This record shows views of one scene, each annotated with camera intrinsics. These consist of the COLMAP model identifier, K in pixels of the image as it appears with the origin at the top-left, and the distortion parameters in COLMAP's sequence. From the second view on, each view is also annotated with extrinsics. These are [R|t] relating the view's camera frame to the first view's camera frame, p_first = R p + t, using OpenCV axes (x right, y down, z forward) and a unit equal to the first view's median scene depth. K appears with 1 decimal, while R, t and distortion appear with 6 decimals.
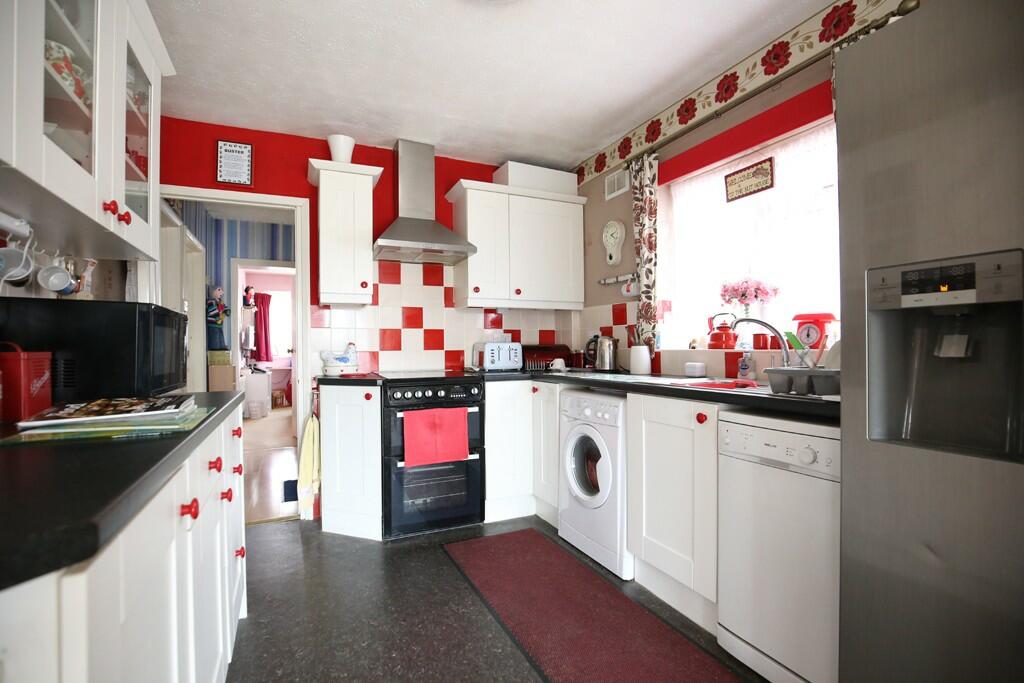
lens RADIAL K [[469.2, 0, 510.3], [0, 469.2, 345.7], [0, 0, 1]] dist [-0.030006, 0.000788]
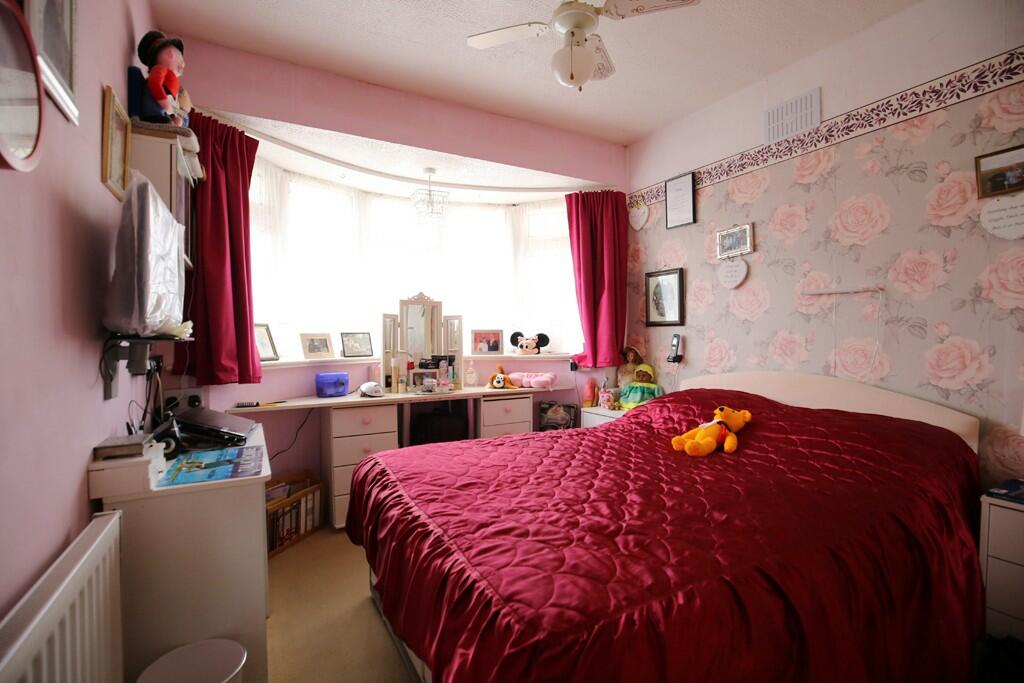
lens RADIAL K [[469.2, 0, 510.3], [0, 469.2, 345.7], [0, 0, 1]] dist [-0.030006, 0.000788]
pose [[0.996722, 0.003790, 0.080812, -0.408513], [-0.004262, 0.999975, 0.005673, 0.010495], [-0.080788, -0.005999, 0.996713, 0.756009]]
